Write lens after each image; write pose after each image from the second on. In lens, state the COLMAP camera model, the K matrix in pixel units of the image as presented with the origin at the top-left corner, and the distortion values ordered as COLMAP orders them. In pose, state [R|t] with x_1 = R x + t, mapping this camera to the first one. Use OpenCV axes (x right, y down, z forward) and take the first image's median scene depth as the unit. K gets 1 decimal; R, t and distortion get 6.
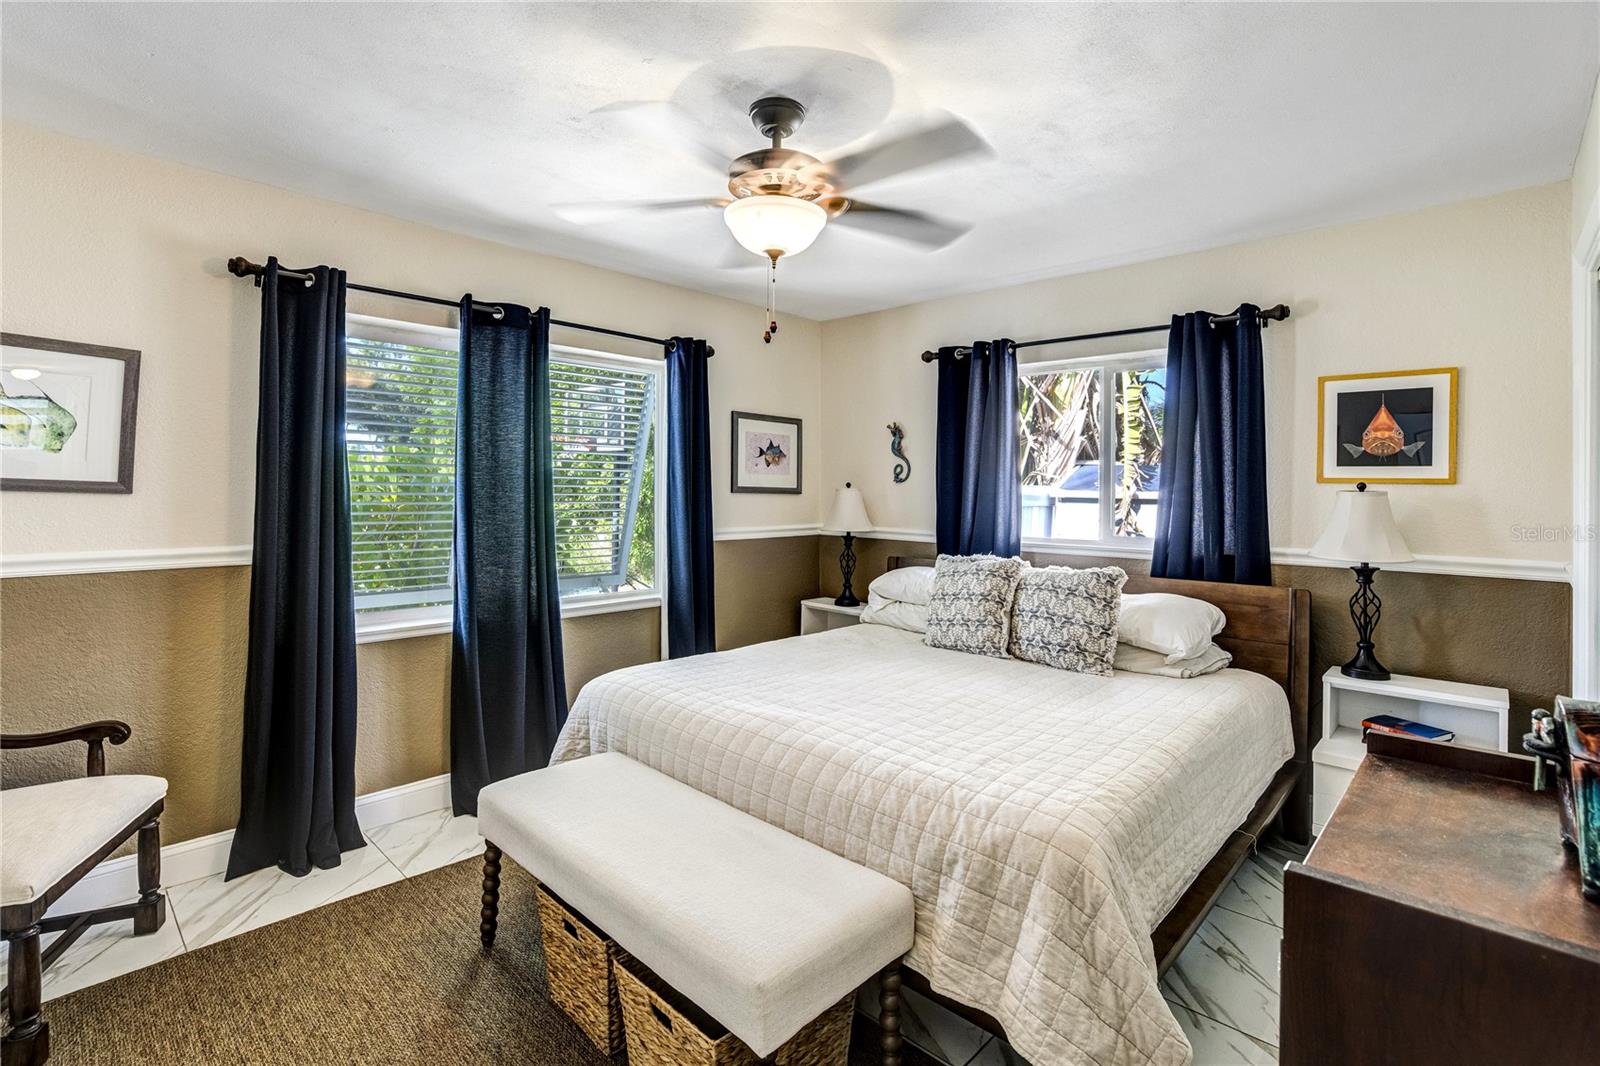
lens RADIAL K [[751.1, 0, 795.8], [0, 751.1, 493.3], [0, 0, 1]] dist [-0.039910, 0.028030]
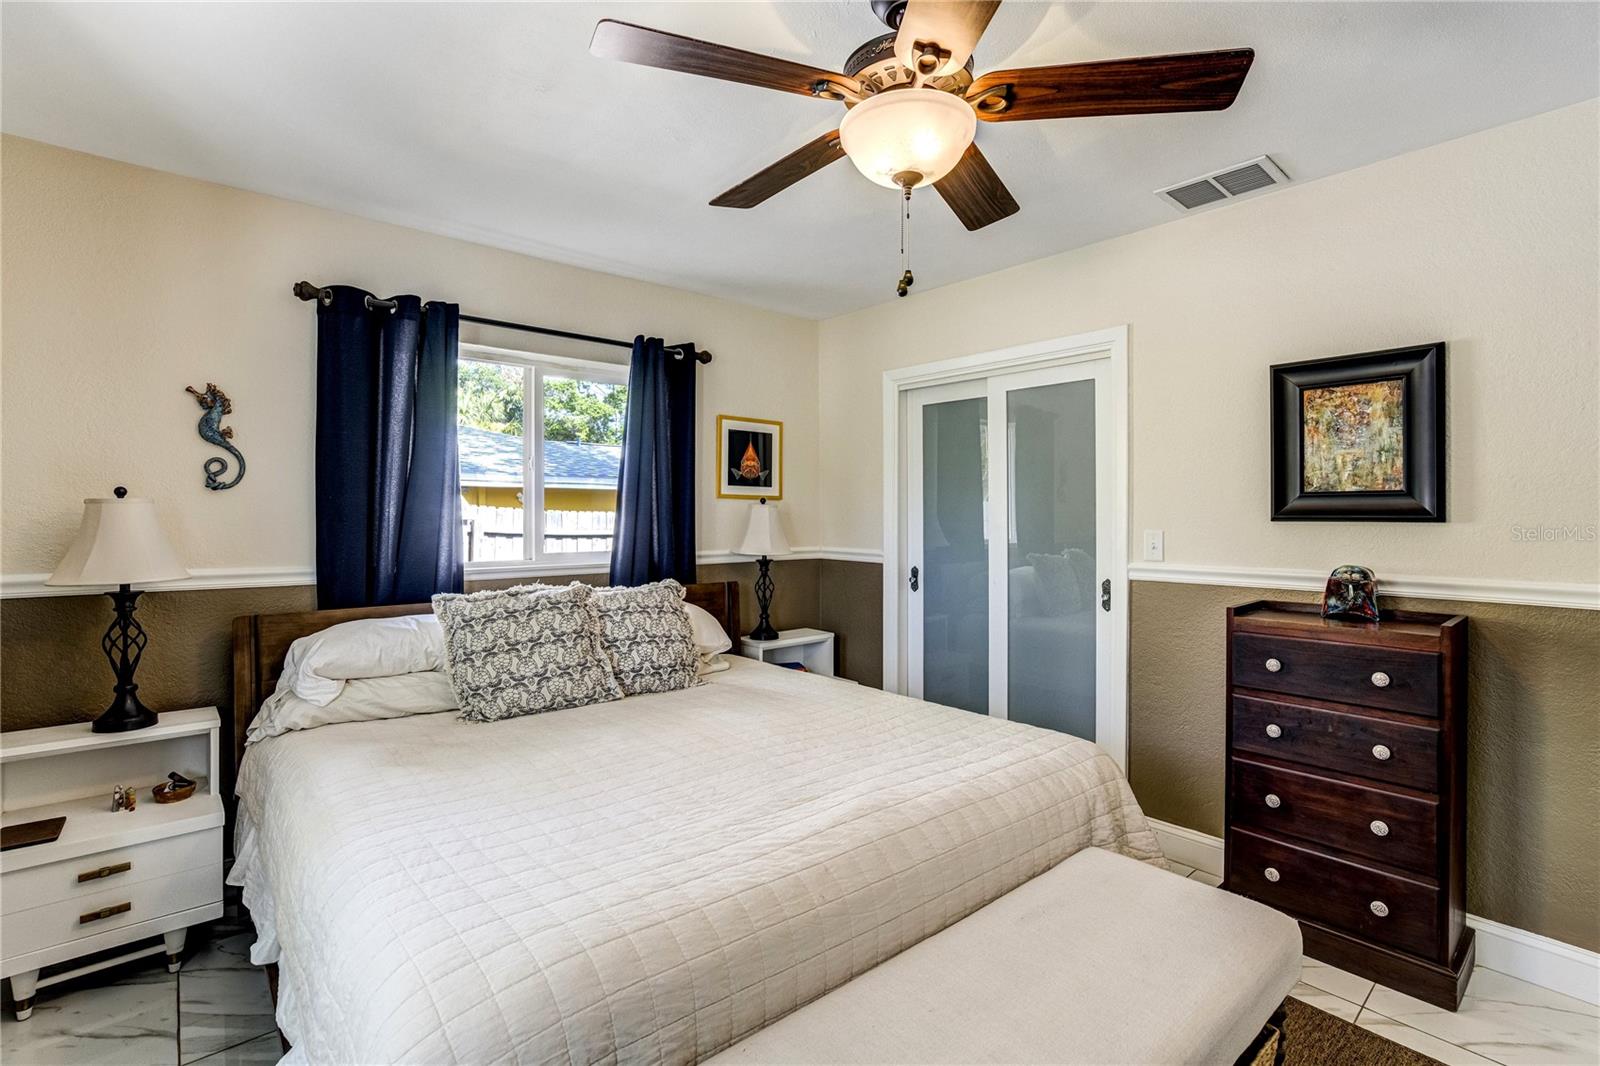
lens RADIAL K [[740.4, 0, 800.0], [0, 740.4, 533.0], [0, 0, 1]] dist [-0.064354, 0.027054]
pose [[0.101273, -0.033845, 0.994283, -0.548273], [0.004881, 0.999426, 0.033523, 0.004203], [-0.994847, 0.001458, 0.101380, 0.735285]]
